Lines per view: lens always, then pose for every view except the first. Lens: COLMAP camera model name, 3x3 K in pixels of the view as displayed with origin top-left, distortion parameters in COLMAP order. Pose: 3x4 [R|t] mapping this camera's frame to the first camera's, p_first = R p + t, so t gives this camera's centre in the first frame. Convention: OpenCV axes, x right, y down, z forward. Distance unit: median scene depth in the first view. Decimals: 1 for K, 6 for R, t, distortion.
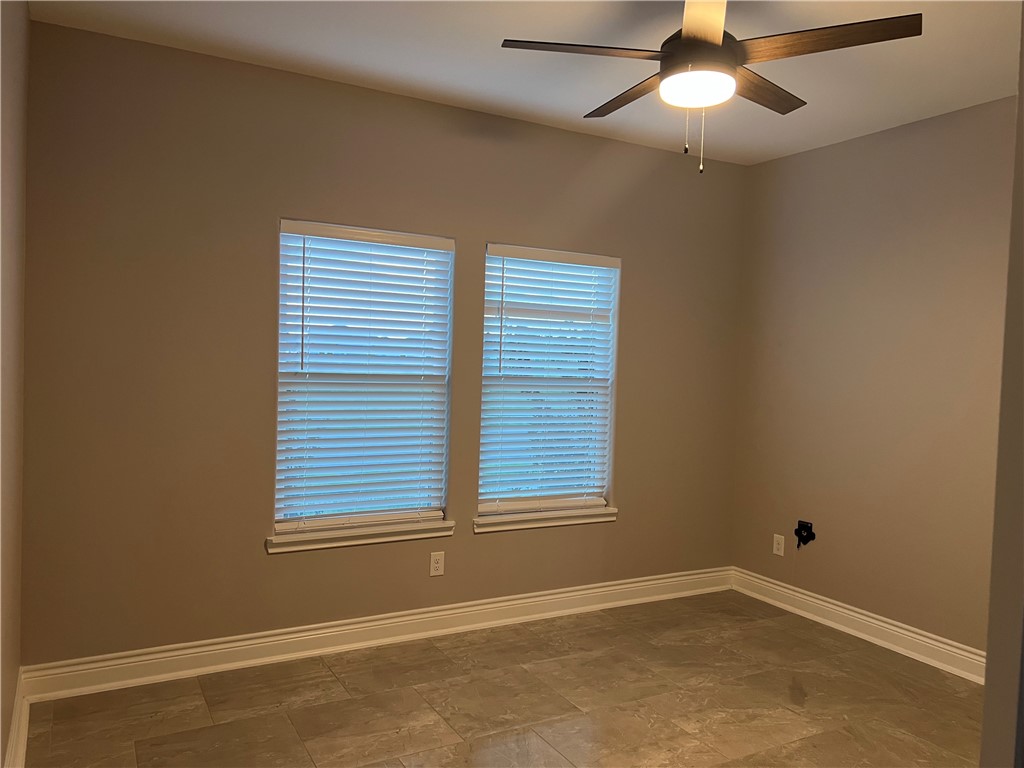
lens RADIAL K [[777.2, 0, 533.3], [0, 777.2, 367.7], [0, 0, 1]] dist [0.053578, -0.067652]
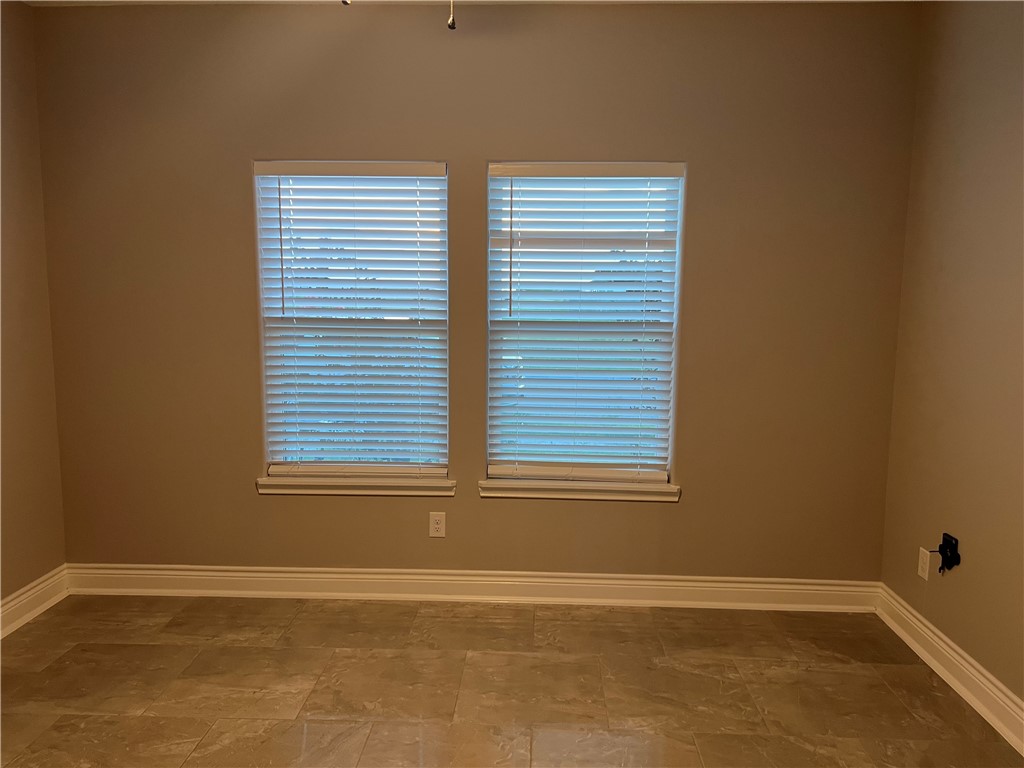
lens RADIAL K [[777.2, 0, 511.5], [0, 777.2, 384.2], [0, 0, 1]] dist [0.053578, -0.067652]
pose [[0.847587, 0.037090, -0.529358, 0.421372], [0.011317, 0.996064, 0.087910, 0.005858], [0.530535, -0.080502, 0.843832, 0.276755]]
